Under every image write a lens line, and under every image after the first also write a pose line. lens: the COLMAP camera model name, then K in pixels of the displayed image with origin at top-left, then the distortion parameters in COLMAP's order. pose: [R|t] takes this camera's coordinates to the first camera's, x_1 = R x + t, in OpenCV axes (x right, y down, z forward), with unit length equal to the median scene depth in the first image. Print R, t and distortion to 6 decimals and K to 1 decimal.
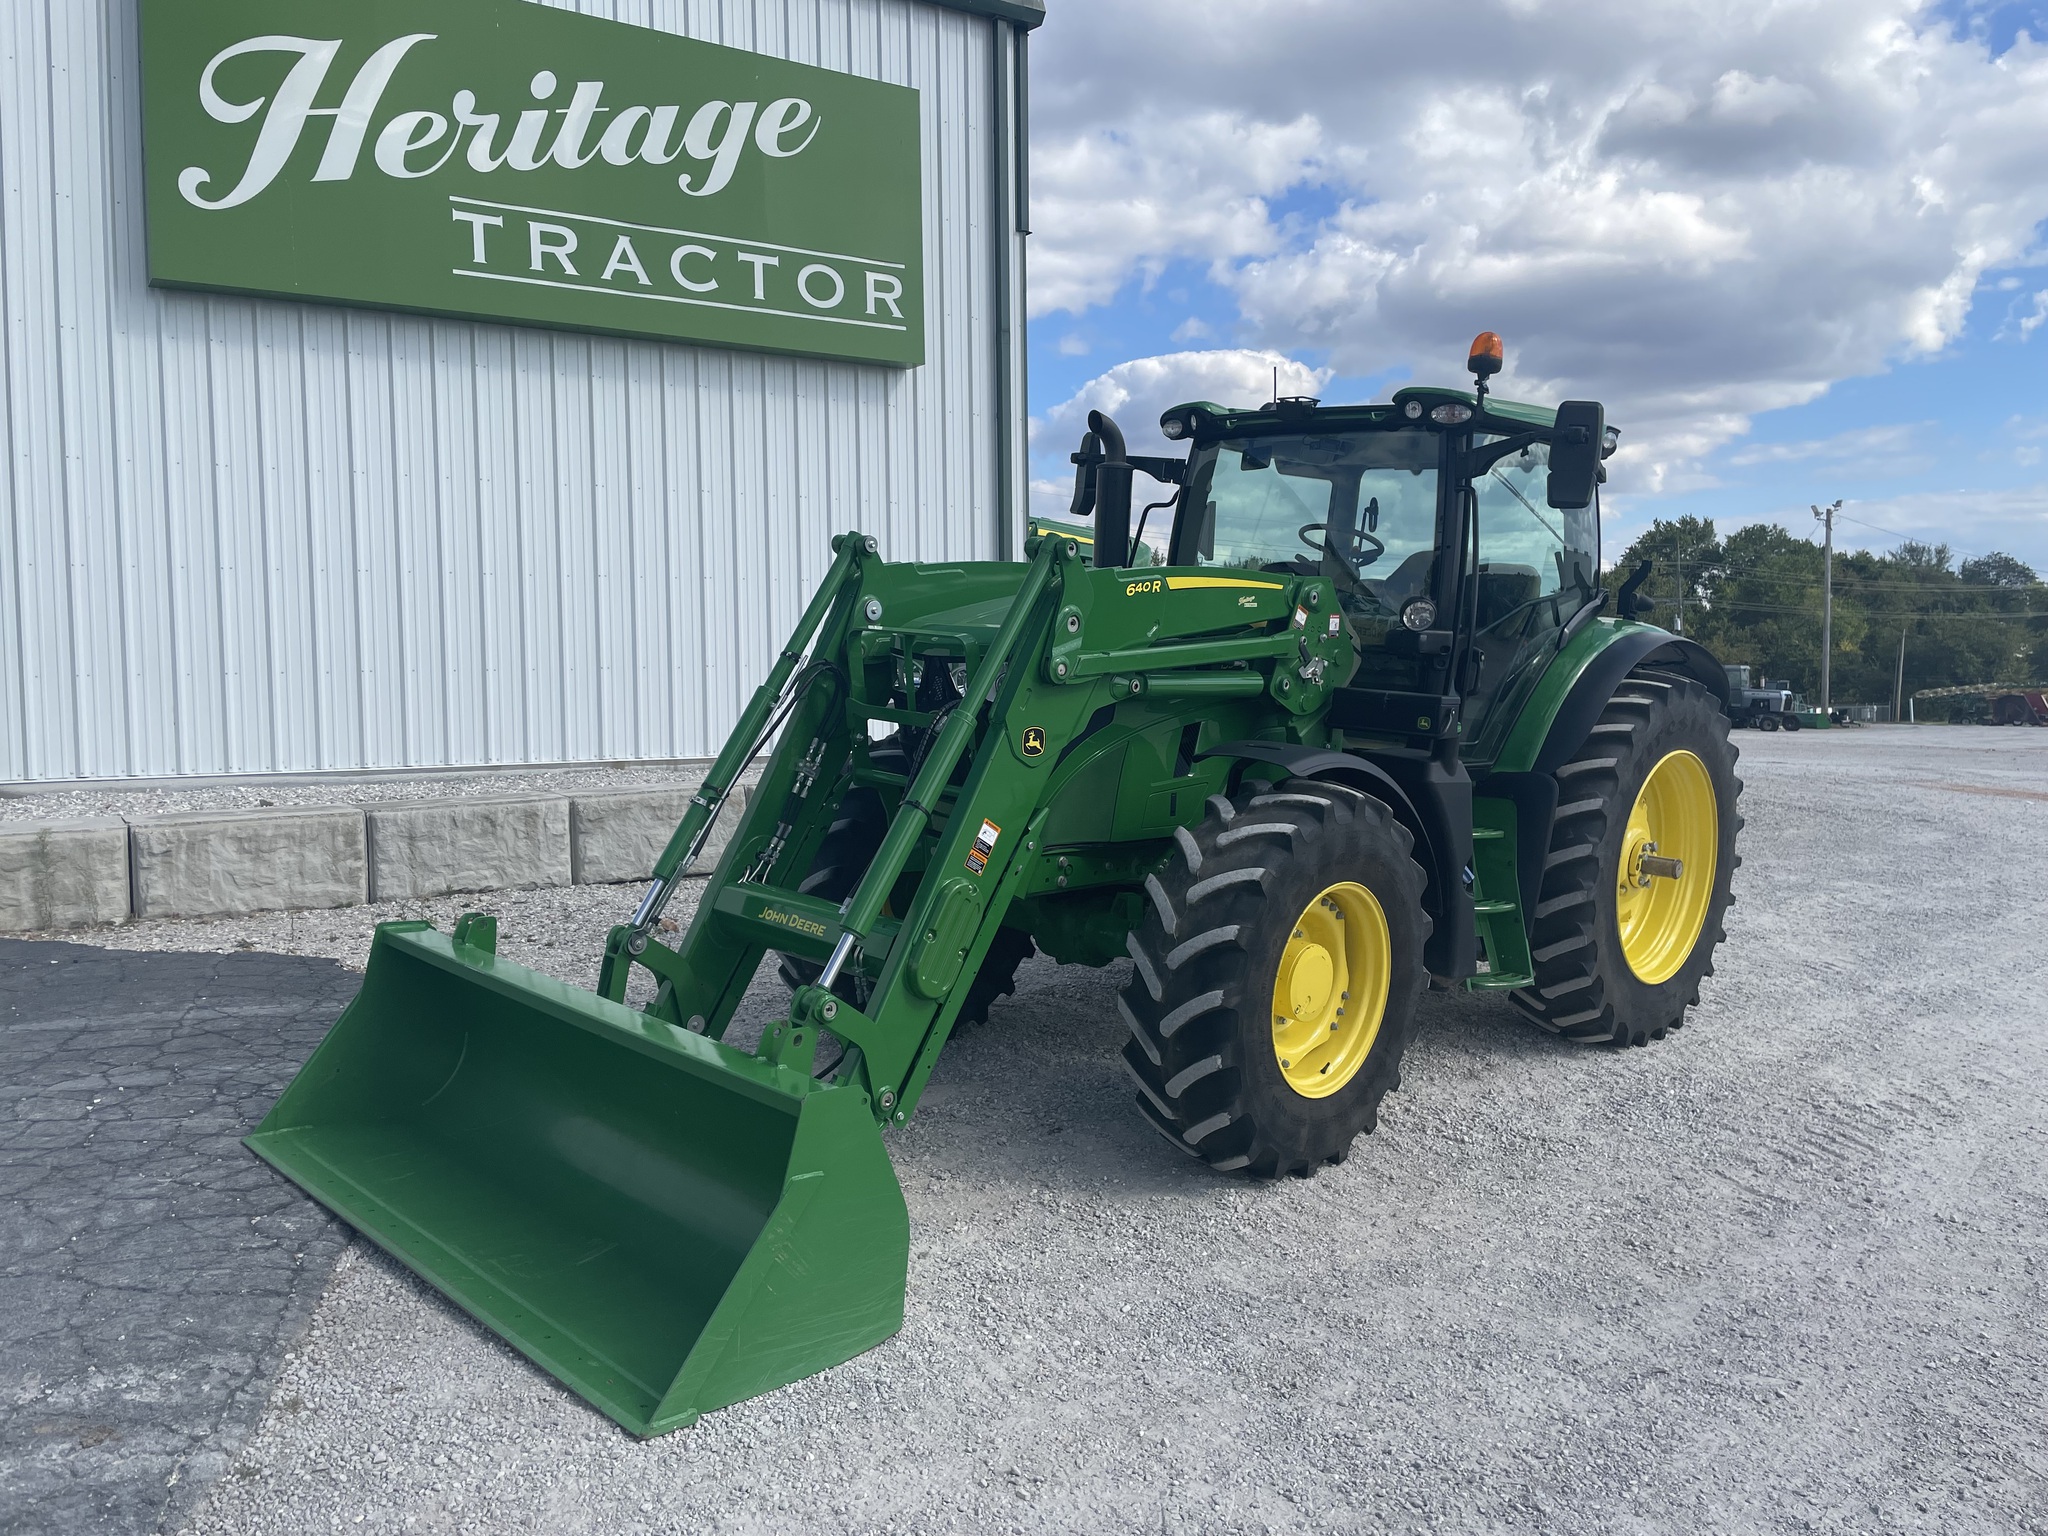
lens RADIAL K [[1587.6, 0, 1046.2], [0, 1587.6, 734.8], [0, 0, 1]] dist [0.095089, -0.130411]
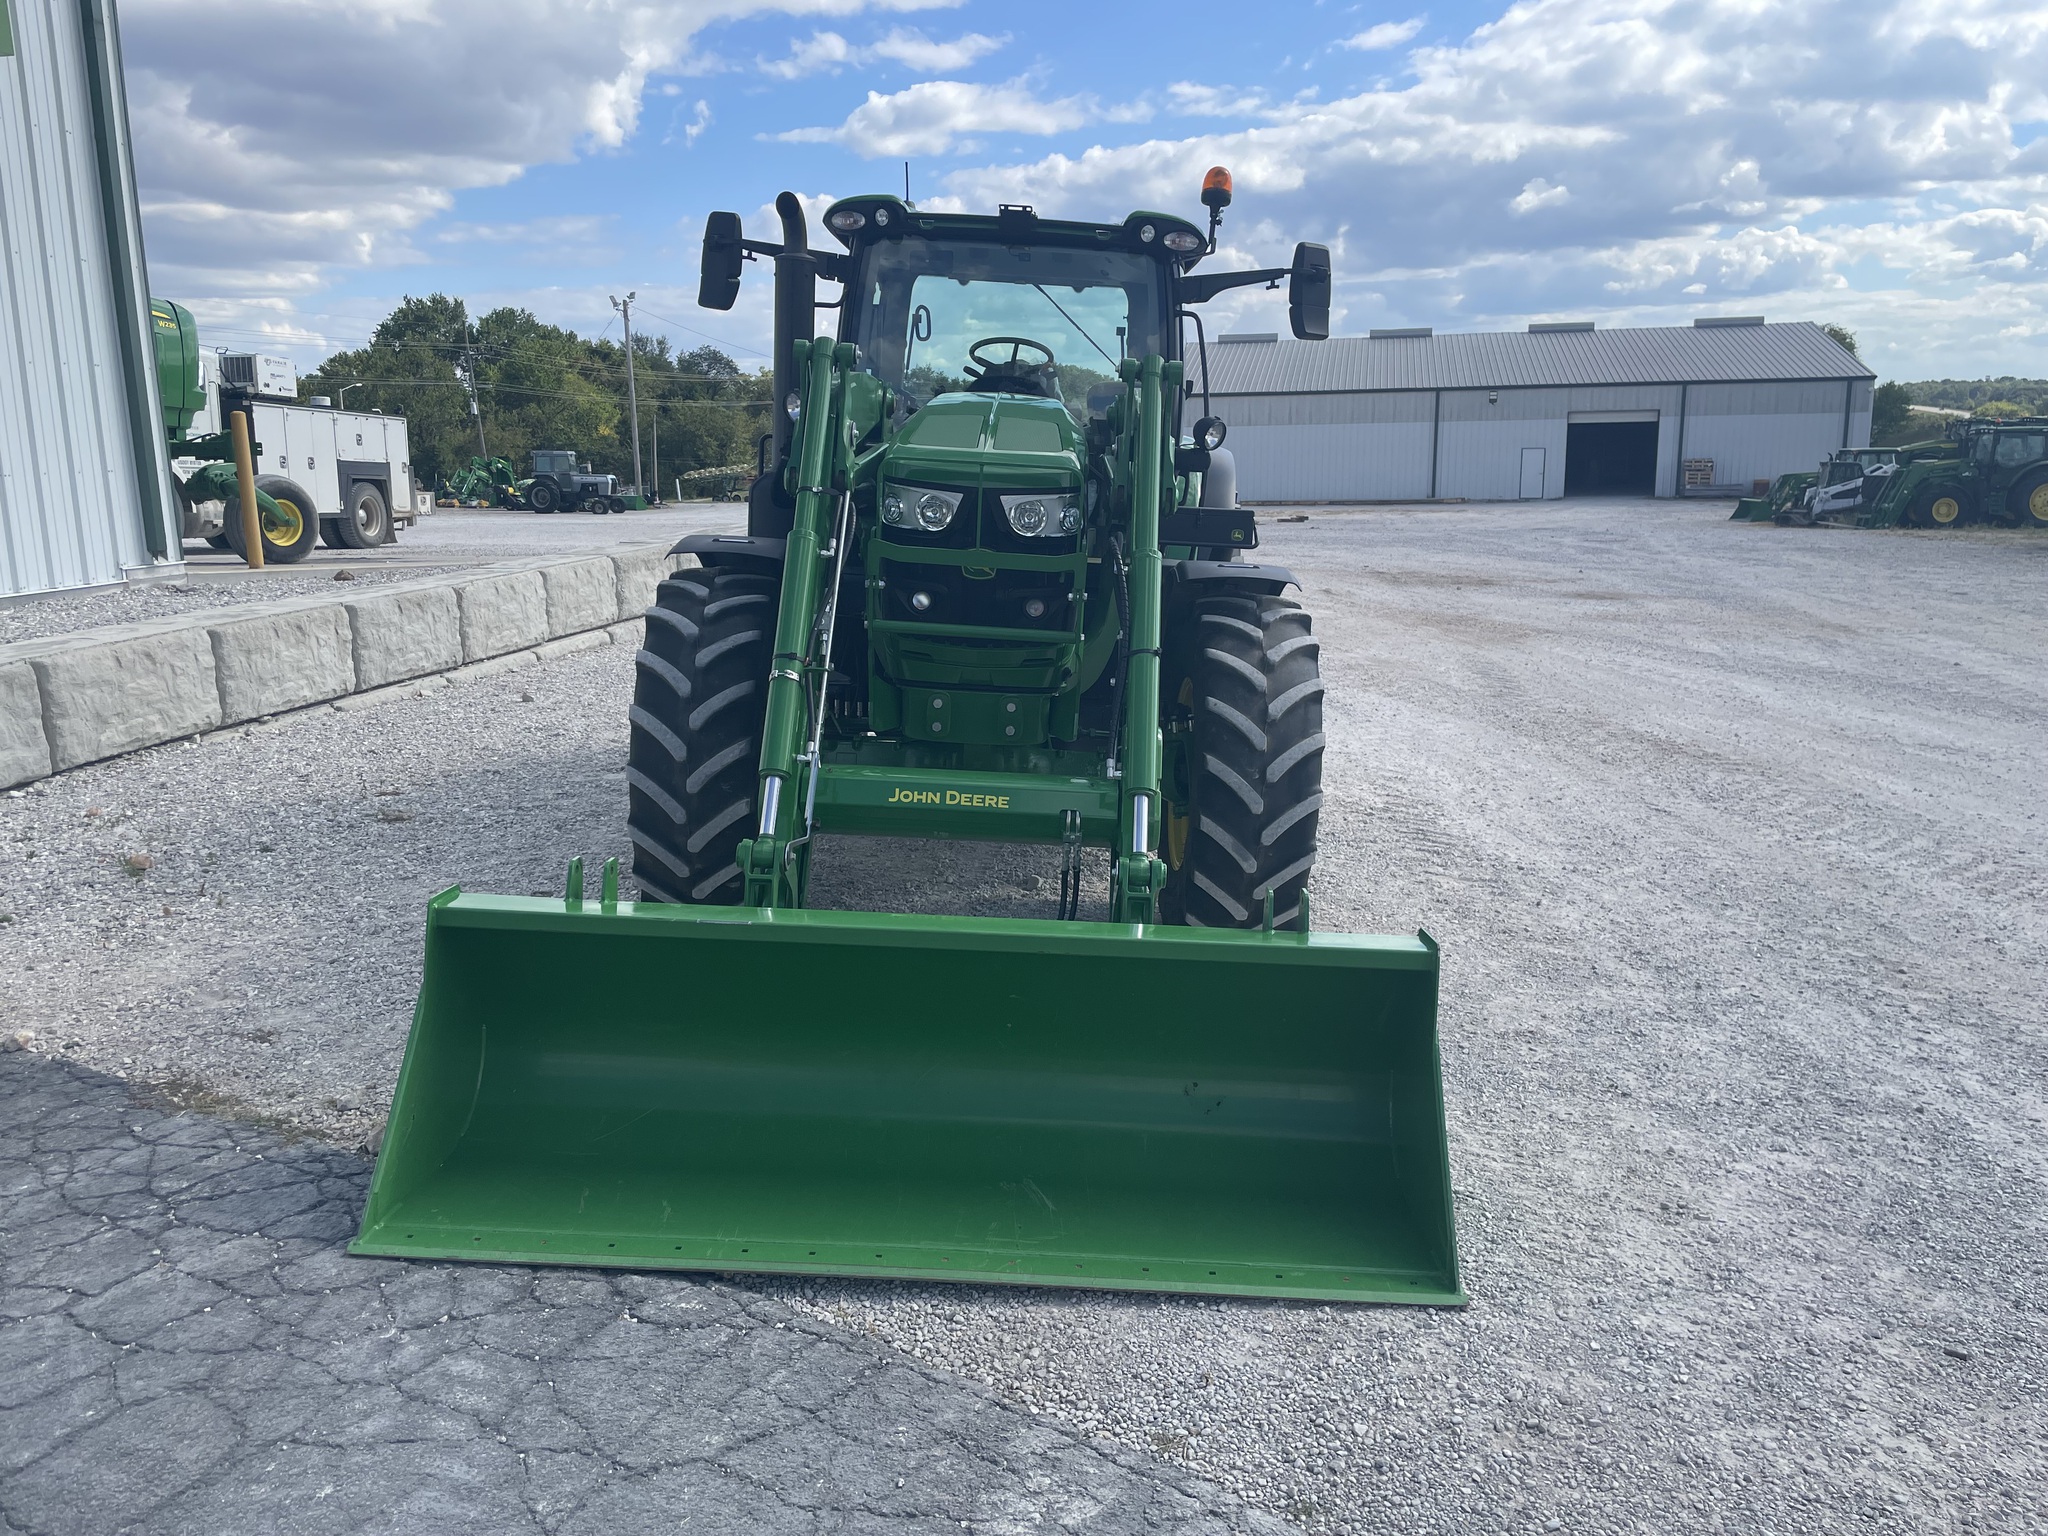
lens RADIAL K [[1587.6, 0, 1046.2], [0, 1587.6, 734.8], [0, 0, 1]] dist [0.095089, -0.130411]
pose [[0.708869, -0.136897, 0.691928, -0.327984], [0.042908, 0.987537, 0.151425, -0.022131], [-0.704034, -0.077651, 0.705908, 0.155390]]
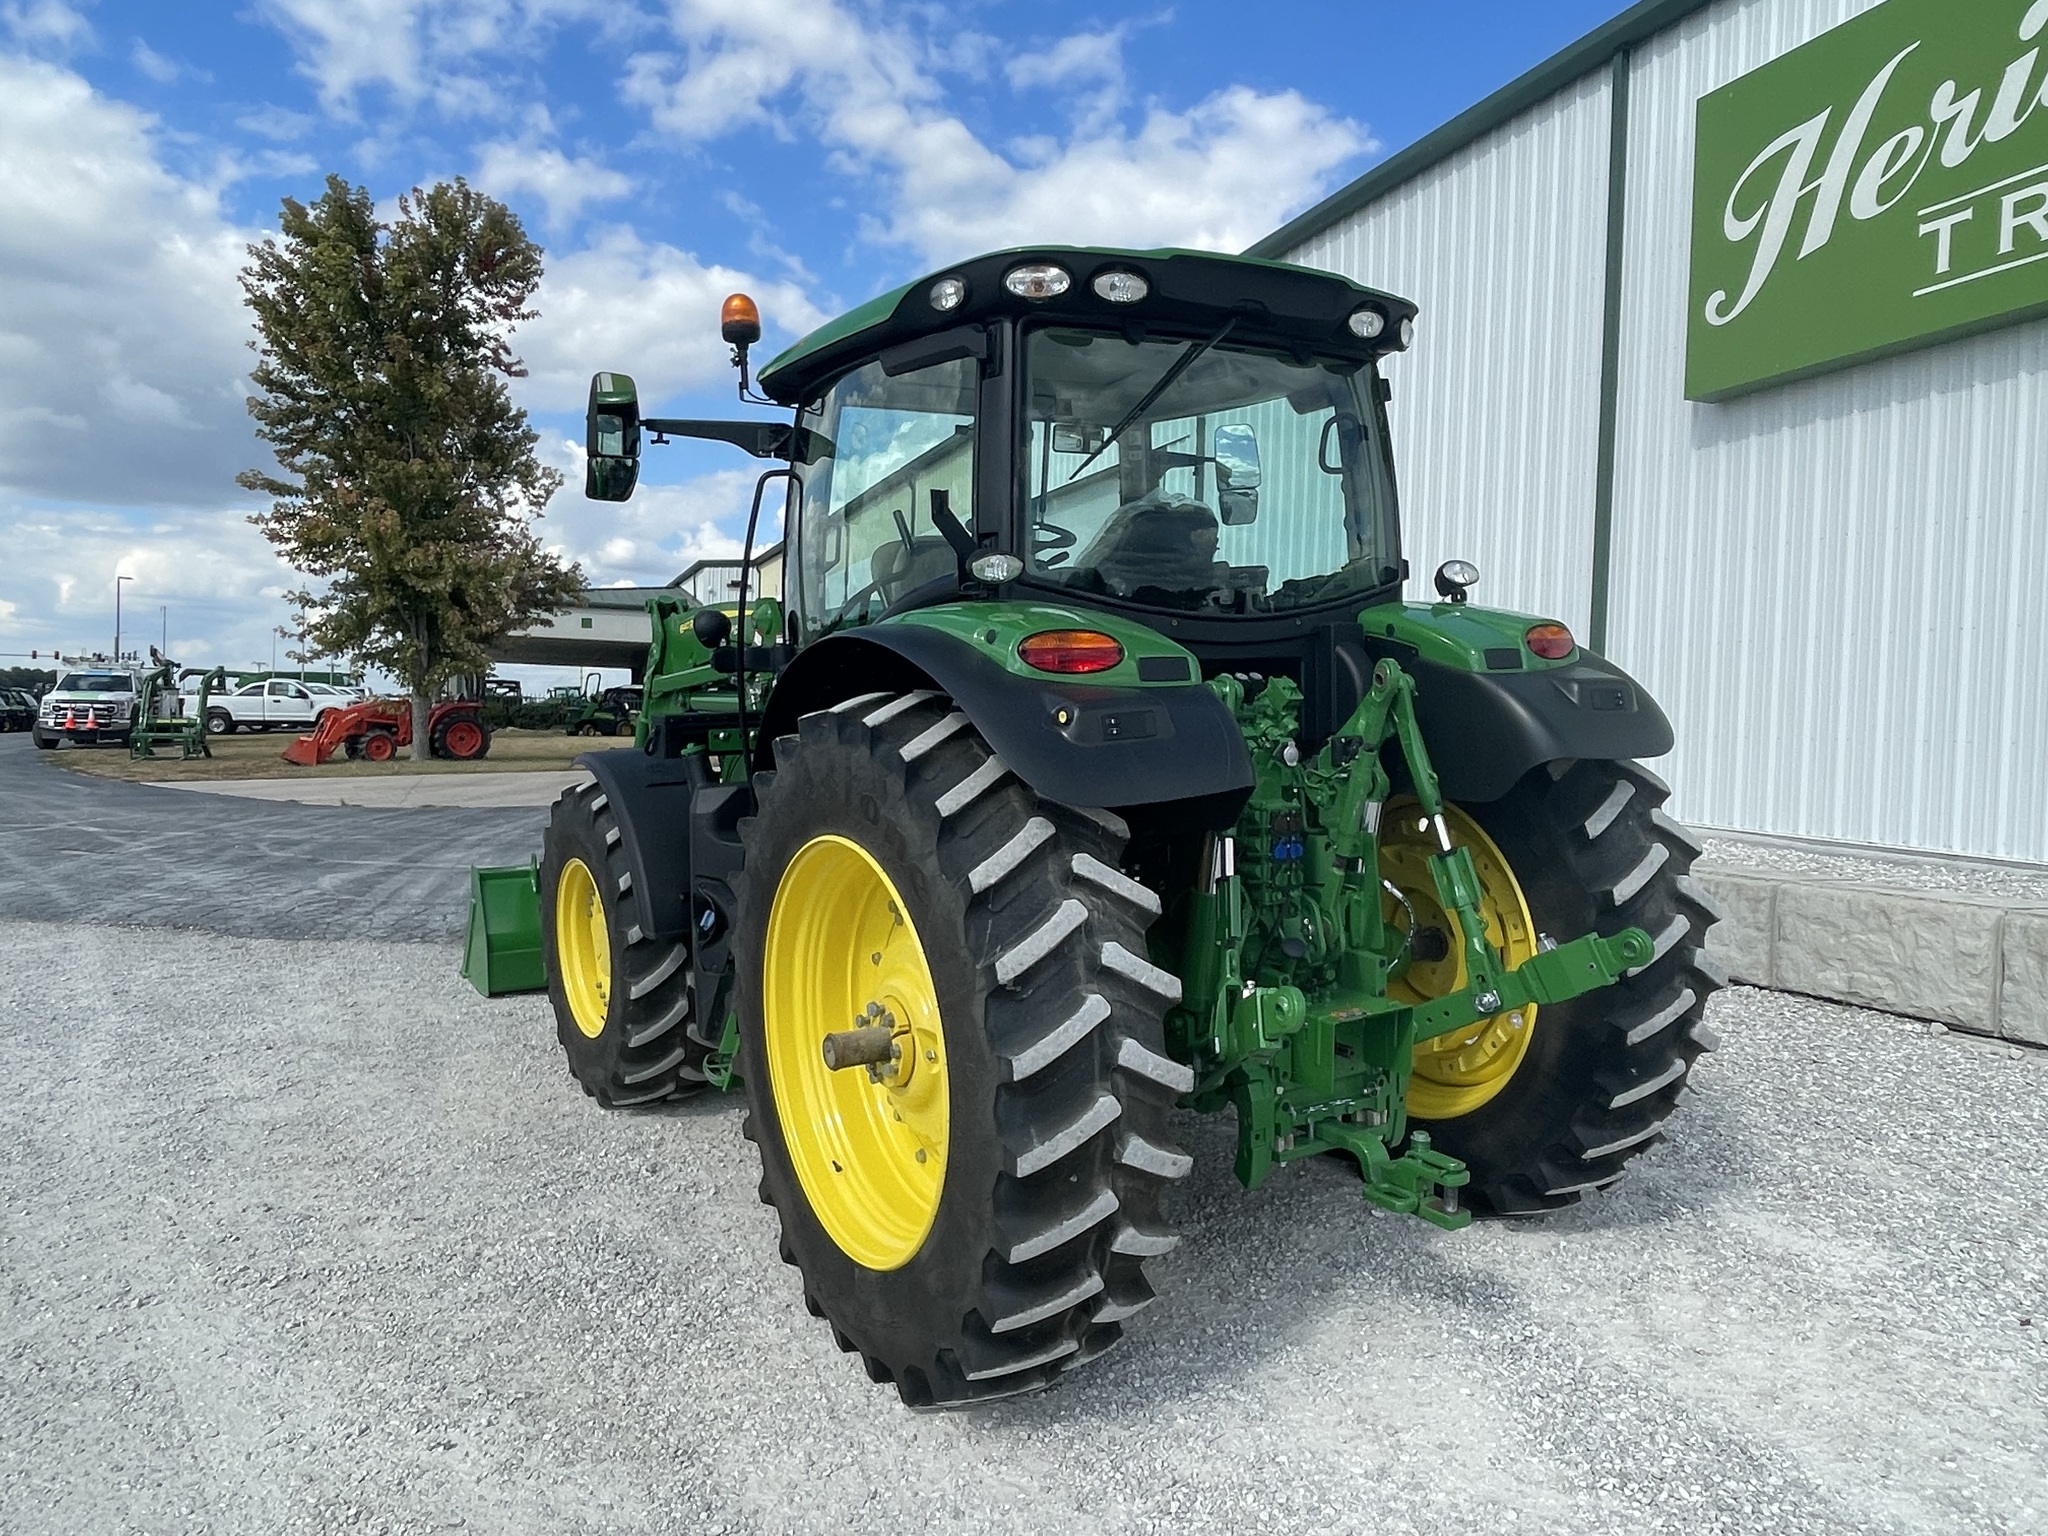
lens RADIAL K [[1430.8, 0, 1012.0], [0, 1430.8, 748.7], [0, 0, 1]] dist [-0.003350, 0.003222]
pose [[-0.265539, 0.015947, -0.963968, 0.528867], [-0.078070, 0.996224, 0.037986, -0.026833], [0.960934, 0.085344, -0.263291, 0.740686]]
